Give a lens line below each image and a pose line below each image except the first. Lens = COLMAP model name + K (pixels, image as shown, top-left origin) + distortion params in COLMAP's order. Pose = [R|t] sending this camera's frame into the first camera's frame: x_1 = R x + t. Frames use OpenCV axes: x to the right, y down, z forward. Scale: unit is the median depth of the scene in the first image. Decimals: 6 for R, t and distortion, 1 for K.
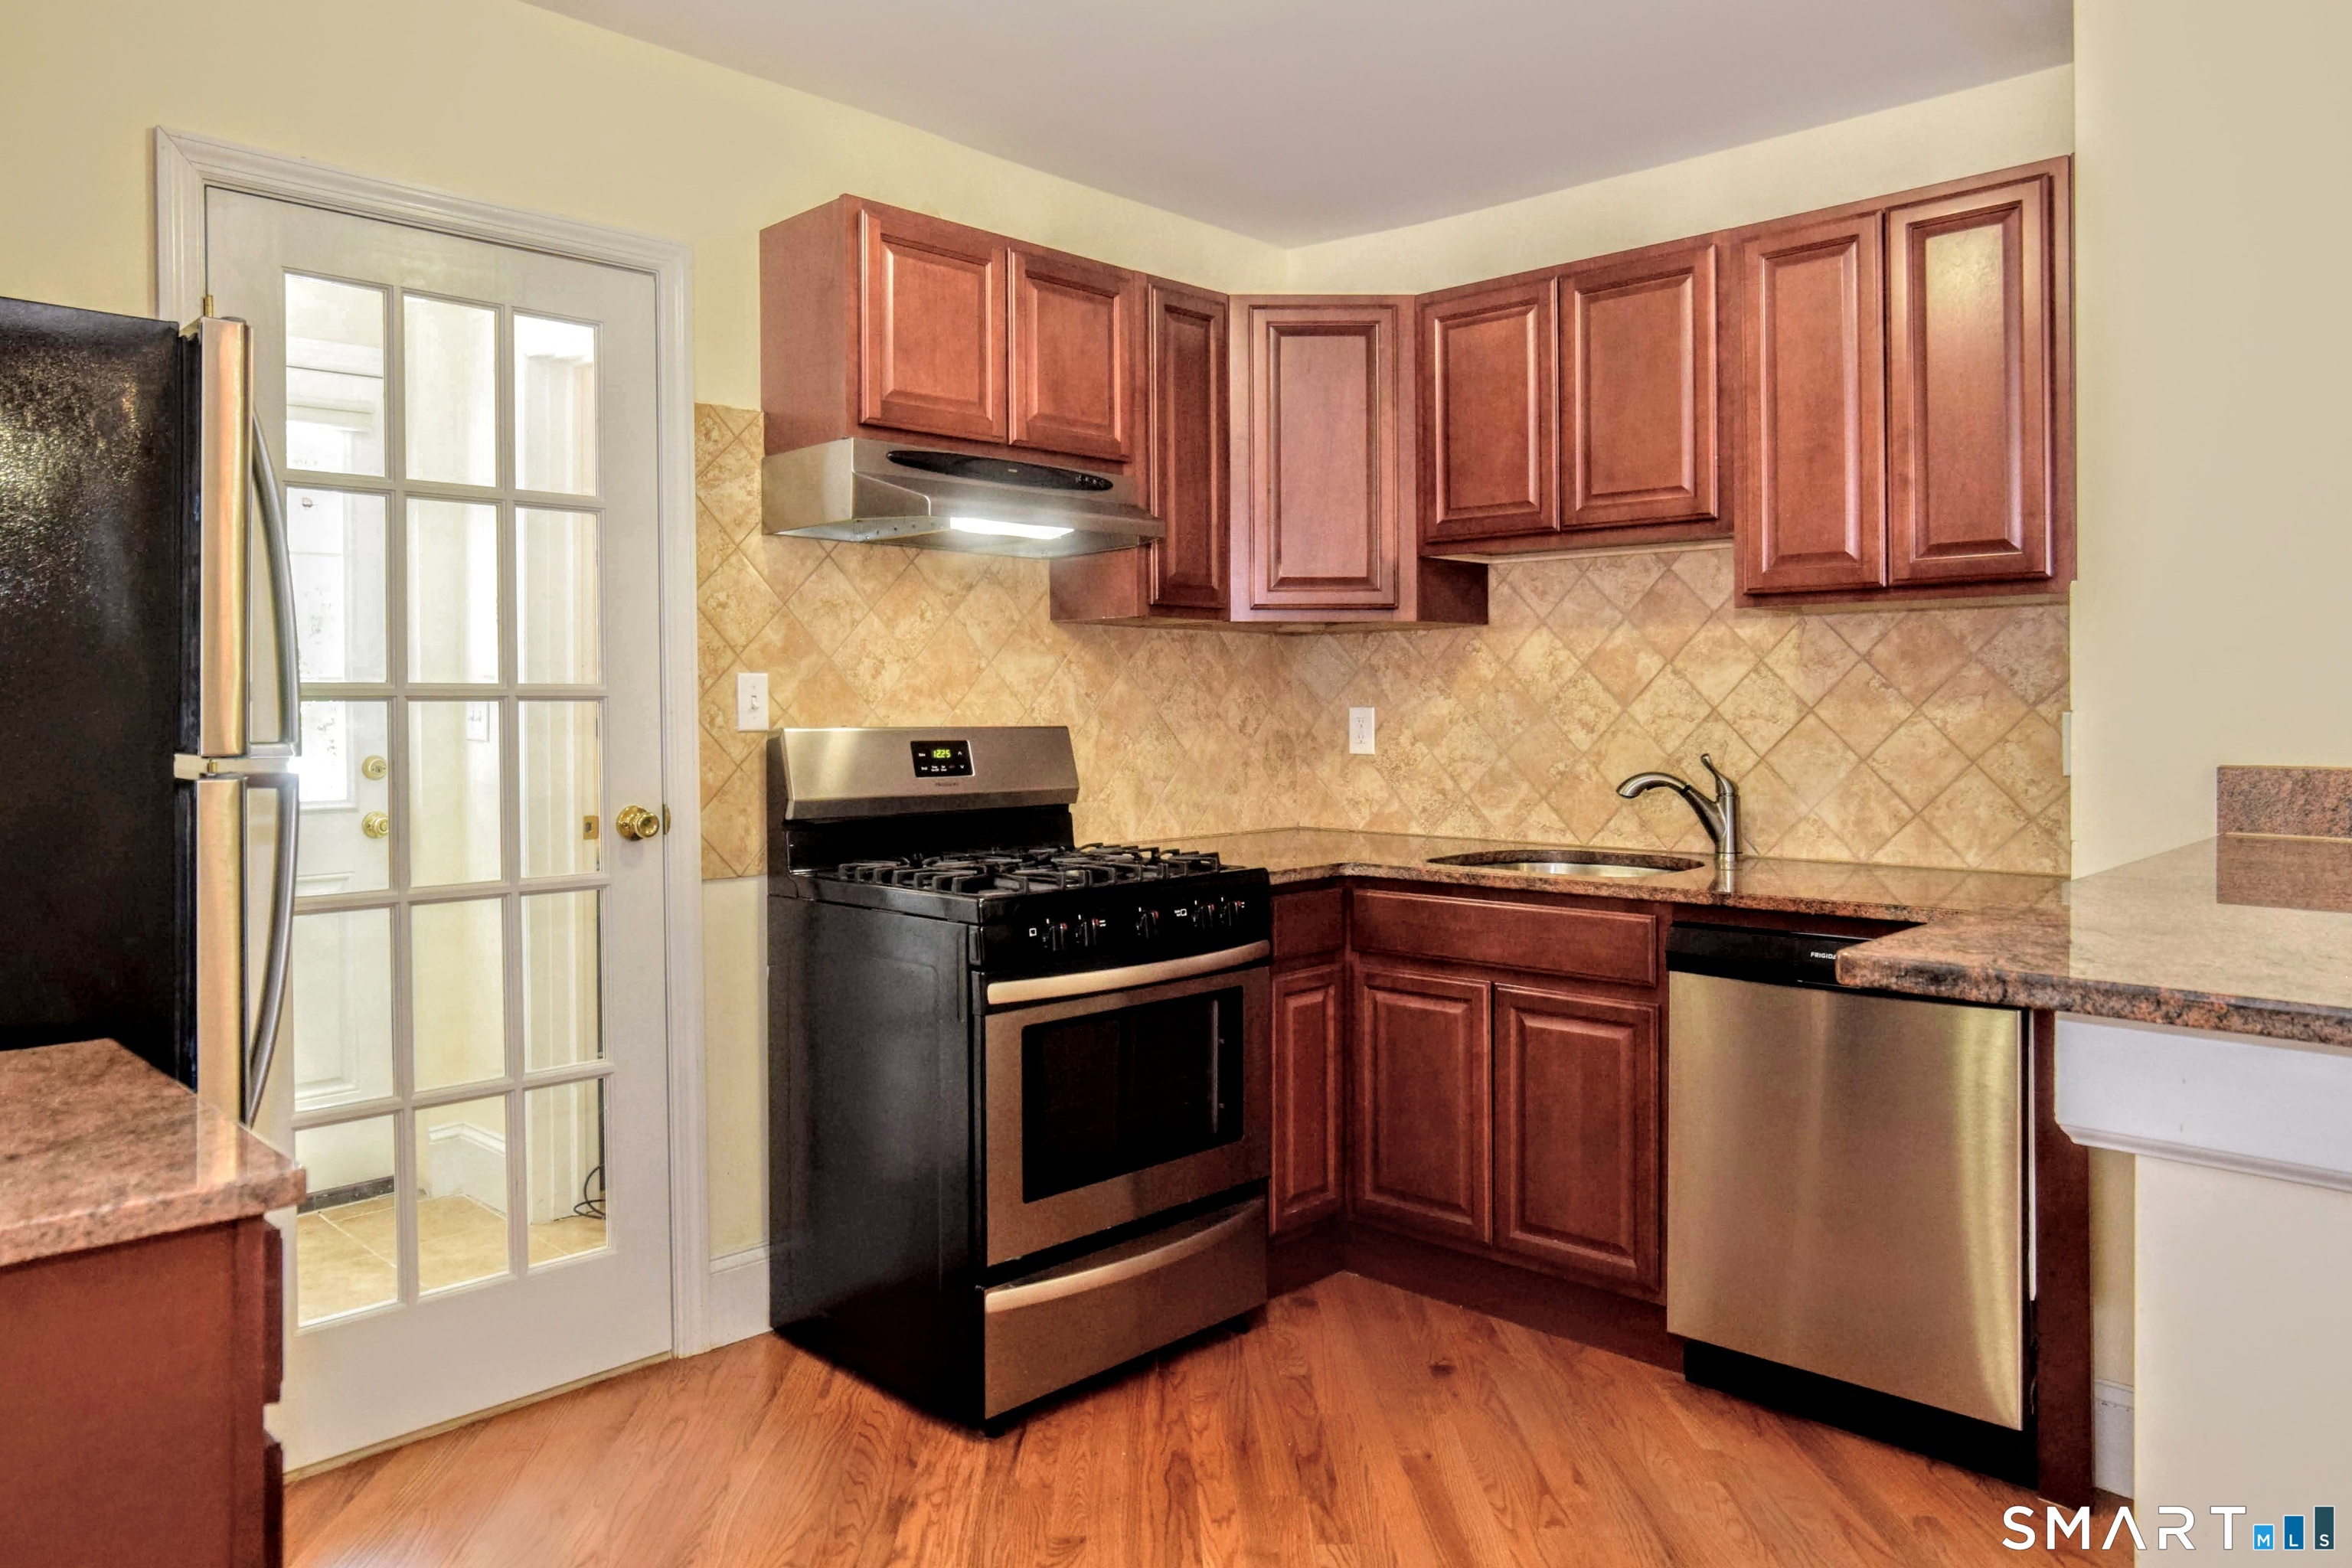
lens RADIAL K [[1474.1, 0, 1176.0], [0, 1474.1, 784.0], [0, 0, 1]] dist [-0.044996, 0.000906]
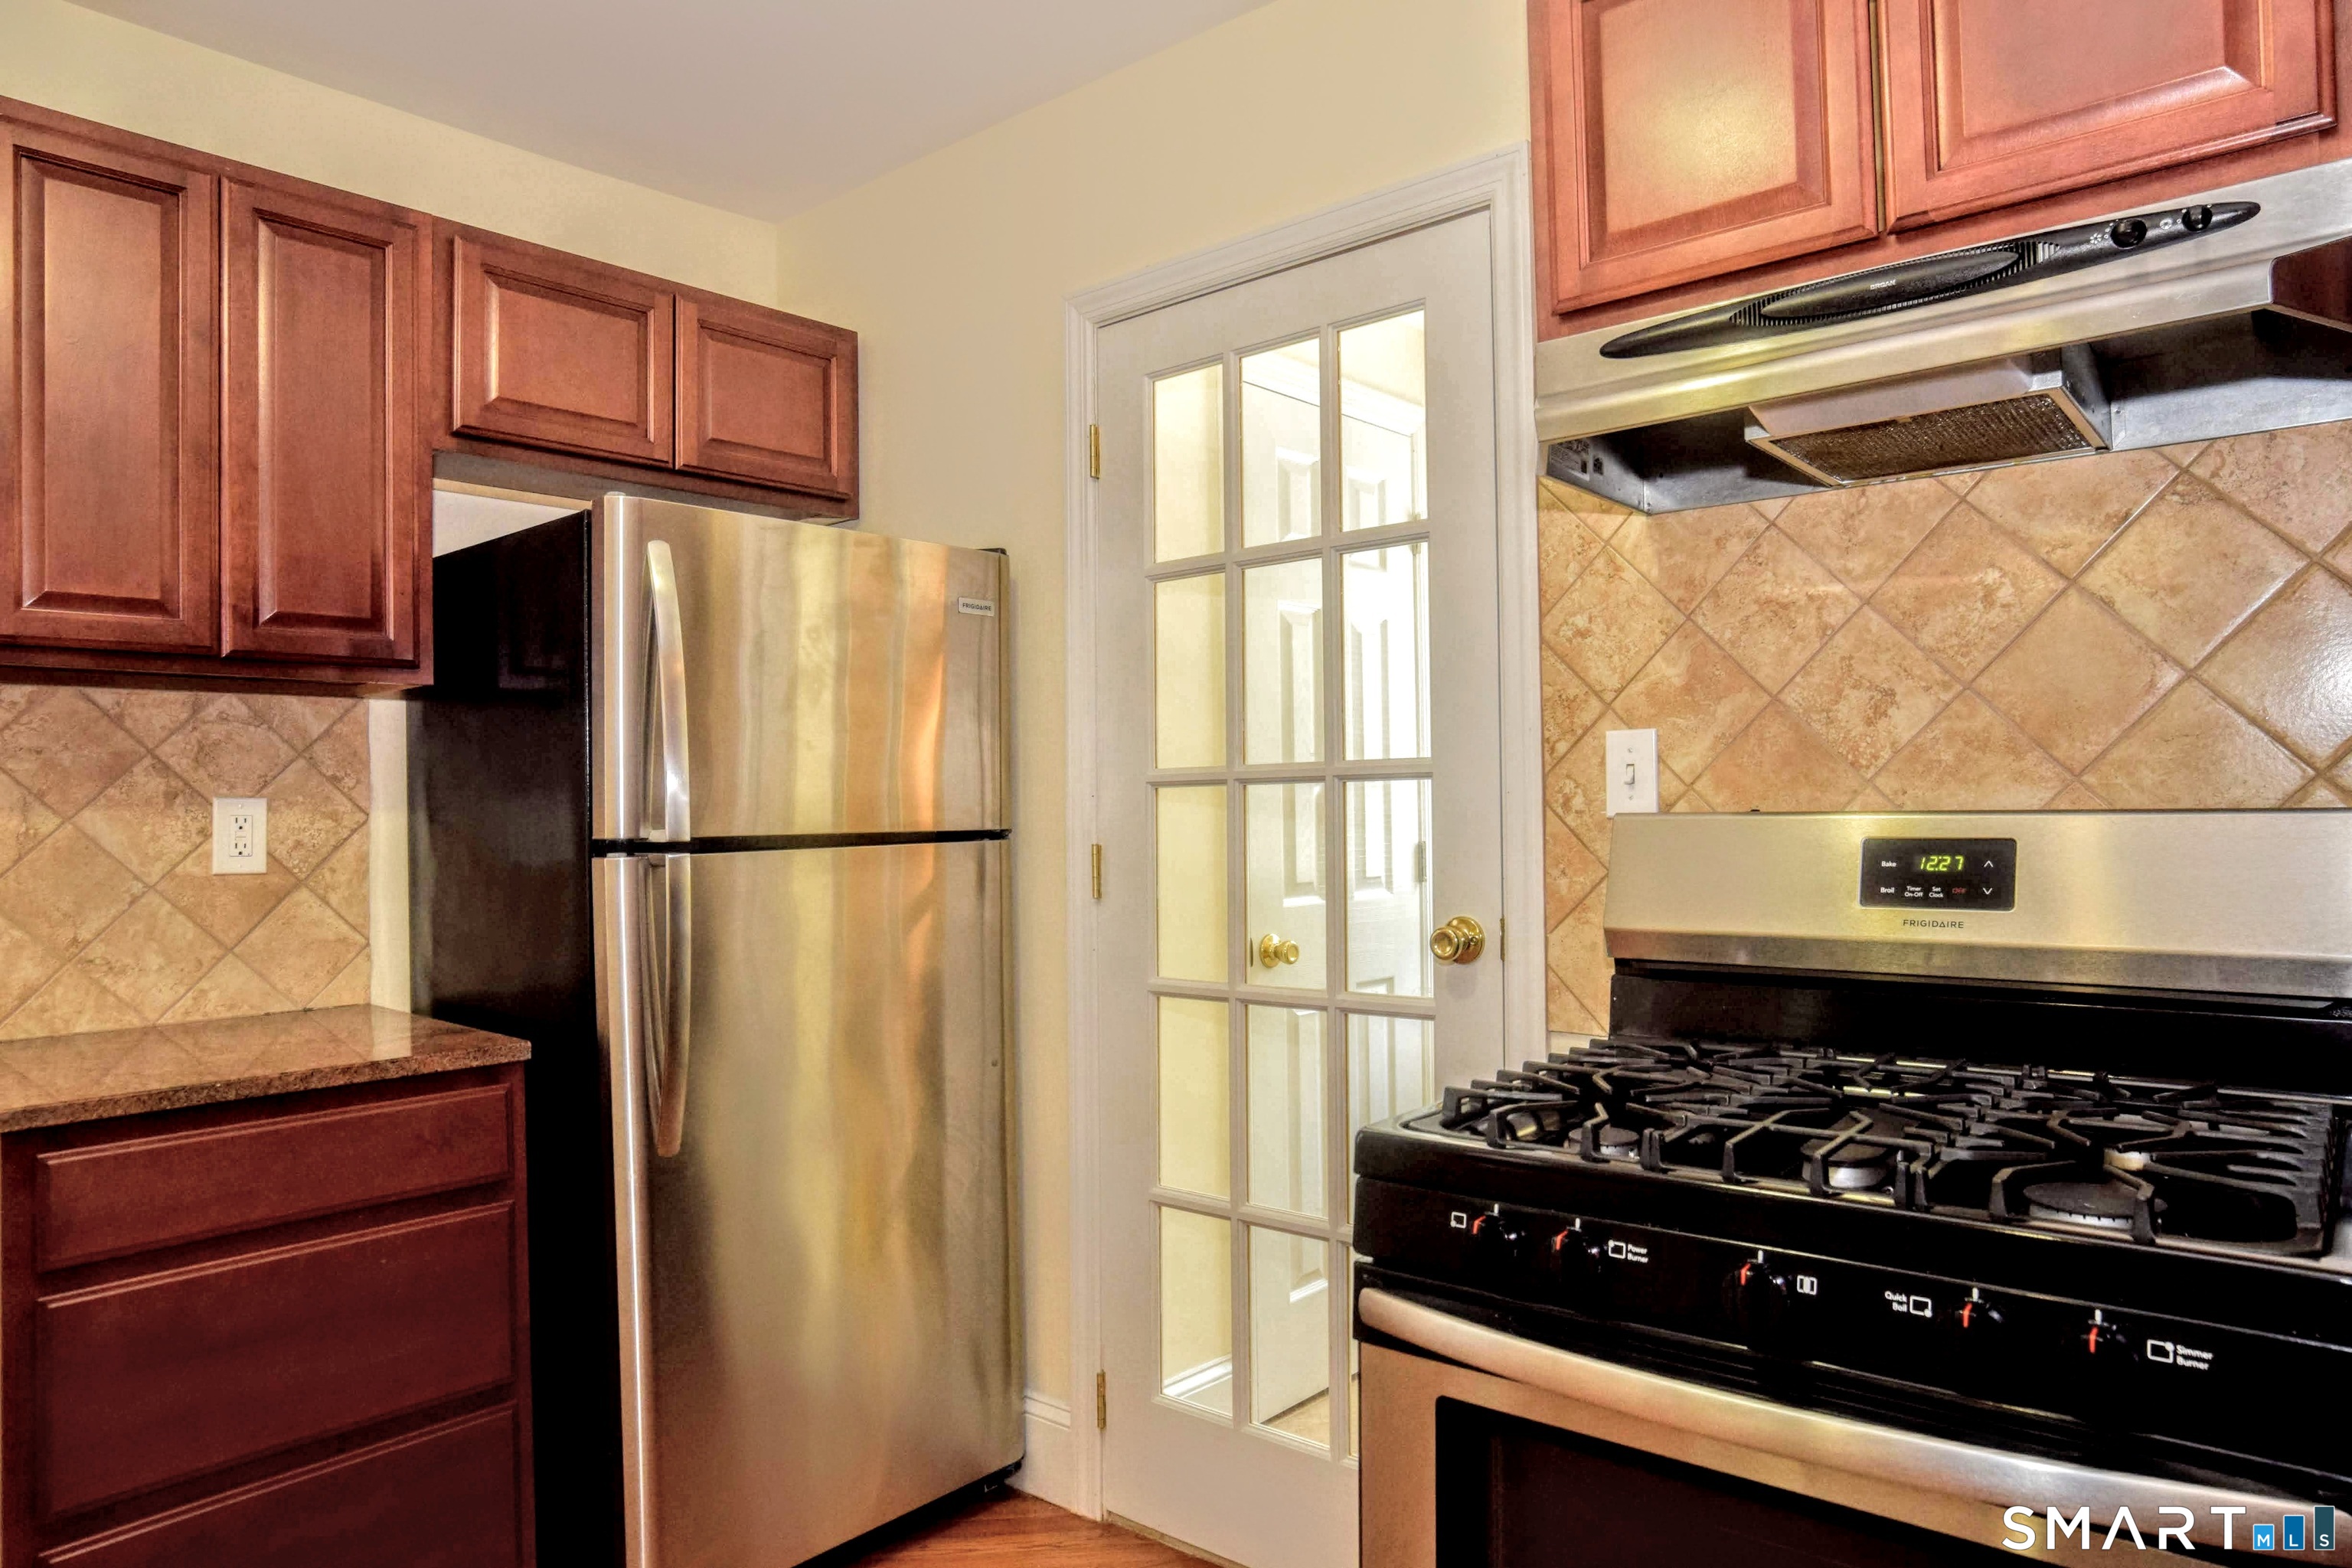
lens RADIAL K [[1474.1, 0, 1176.0], [0, 1474.1, 784.0], [0, 0, 1]] dist [-0.044996, 0.000906]
pose [[0.070854, -0.015762, -0.997362, 0.351757], [-0.034429, 0.999241, -0.018238, -0.031983], [0.996892, 0.035630, 0.070257, 0.748084]]
